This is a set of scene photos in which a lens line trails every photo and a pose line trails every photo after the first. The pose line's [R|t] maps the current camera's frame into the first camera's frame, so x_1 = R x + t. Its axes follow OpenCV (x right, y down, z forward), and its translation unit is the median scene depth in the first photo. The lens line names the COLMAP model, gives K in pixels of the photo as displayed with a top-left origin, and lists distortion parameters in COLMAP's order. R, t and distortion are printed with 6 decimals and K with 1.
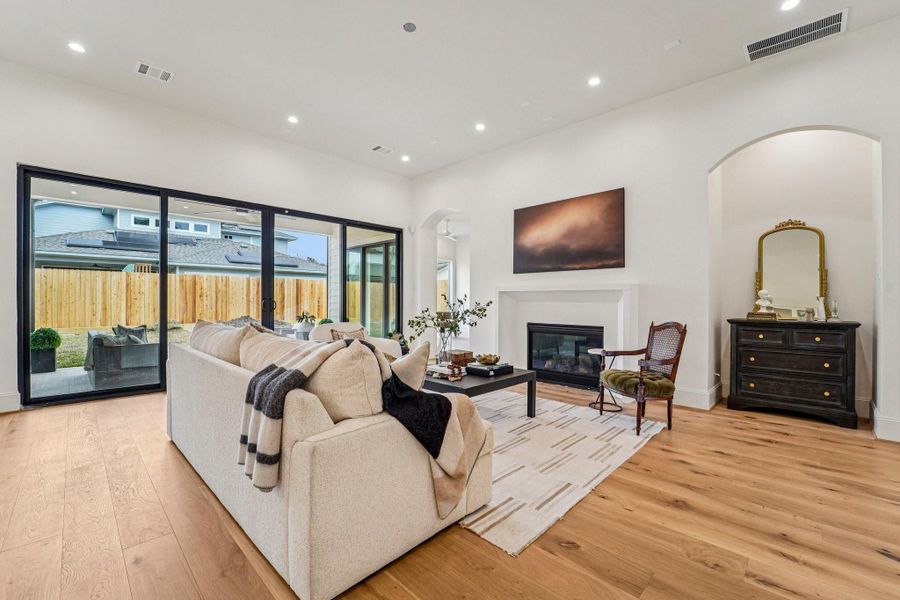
lens RADIAL K [[377.1, 0, 450.9], [0, 377.1, 301.0], [0, 0, 1]] dist [-0.020223, -0.002079]
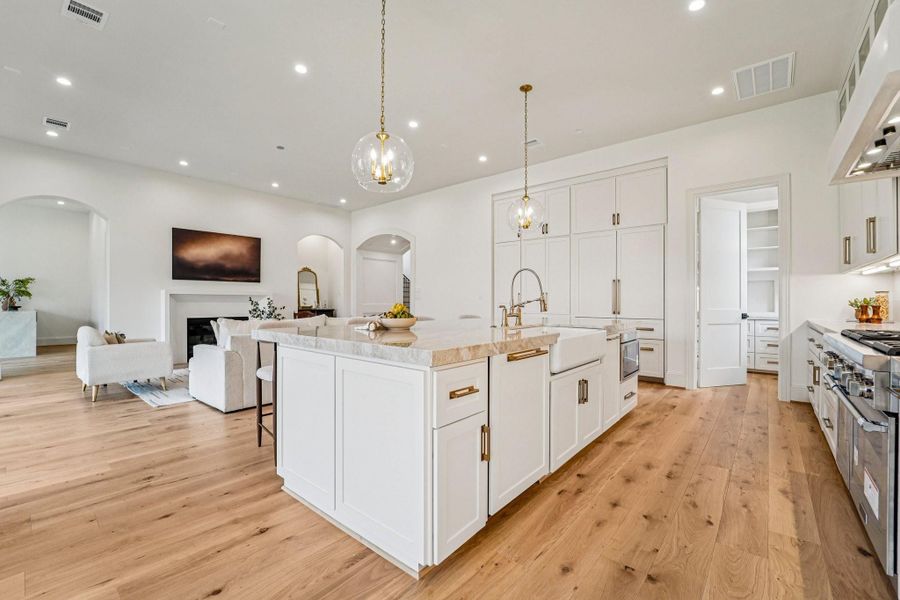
lens RADIAL K [[377.1, 0, 452.5], [0, 377.1, 302.4], [0, 0, 1]] dist [-0.020223, -0.002079]
pose [[-0.082422, -0.002587, 0.996594, -1.341274], [0.004126, 0.999987, 0.002937, 0.003781], [-0.996589, 0.004354, -0.082410, 0.223488]]
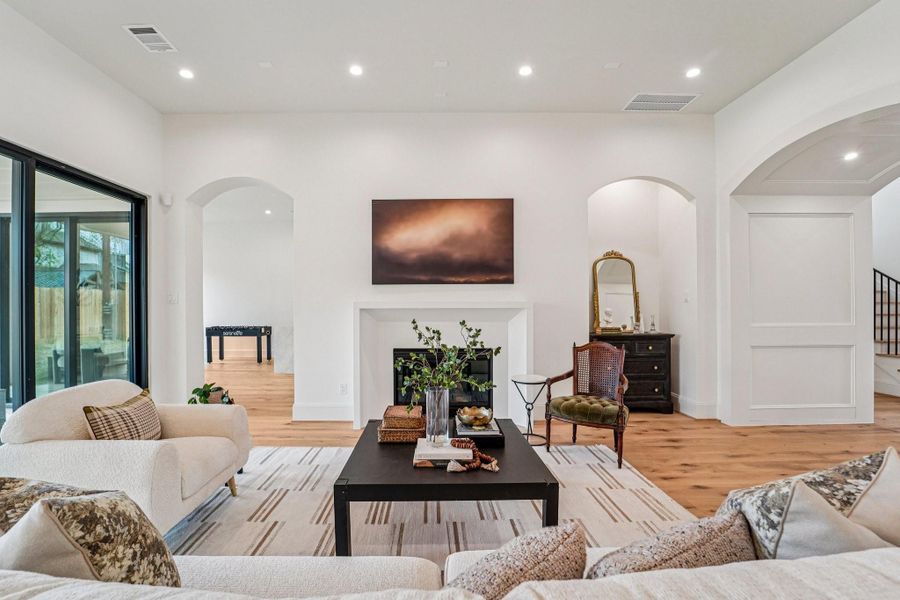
lens RADIAL K [[377.1, 0, 433.0], [0, 377.1, 307.4], [0, 0, 1]] dist [-0.020223, -0.002079]
pose [[0.715632, -0.004020, 0.698466, -0.326236], [0.007482, 0.999970, -0.001911, -0.028549], [-0.698437, 0.006594, 0.715641, 0.448104]]
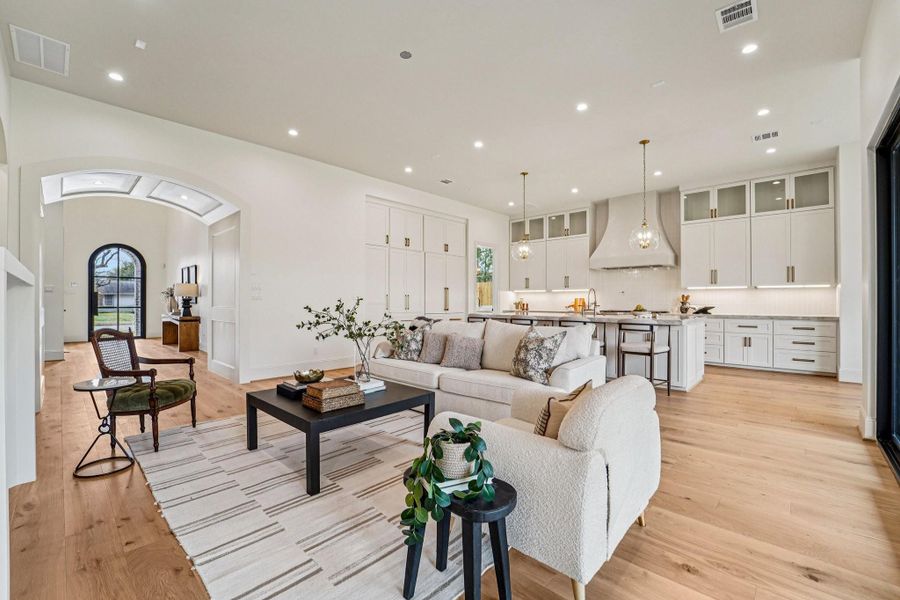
lens RADIAL K [[377.1, 0, 462.0], [0, 377.1, 303.3], [0, 0, 1]] dist [-0.020223, -0.002079]
pose [[-0.999159, -0.005830, -0.040593, -0.156879], [-0.006171, 0.999947, 0.008267, -0.010424], [0.040543, 0.008511, -0.999142, 1.427772]]
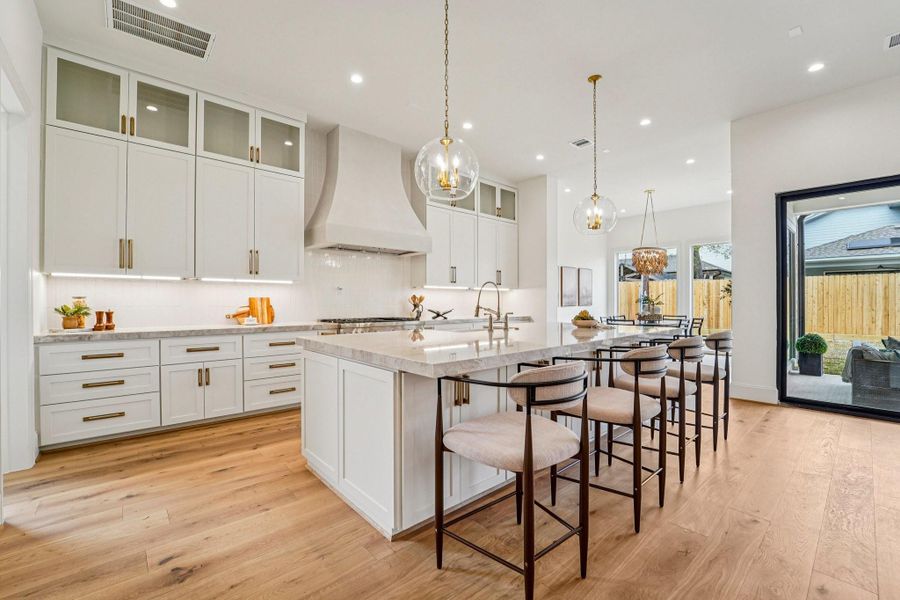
lens RADIAL K [[377.1, 0, 447.6], [0, 377.1, 304.7], [0, 0, 1]] dist [-0.020223, -0.002079]
pose [[-0.077187, 0.006001, -0.996999, 0.064564], [-0.003429, 0.999974, 0.006284, -0.019167], [0.997011, 0.003904, -0.077165, 0.028233]]
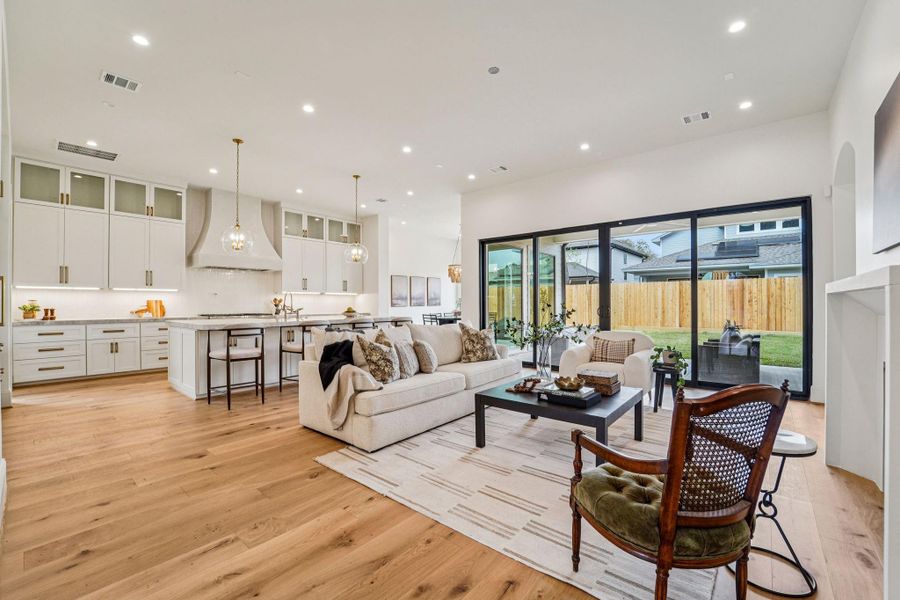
lens RADIAL K [[377.1, 0, 448.3], [0, 377.1, 304.1], [0, 0, 1]] dist [-0.020223, -0.002079]
pose [[0.066805, -0.001165, -0.997765, 0.693676], [0.000346, 0.999999, -0.001145, -0.012624], [0.997766, -0.000268, 0.066805, 0.536888]]
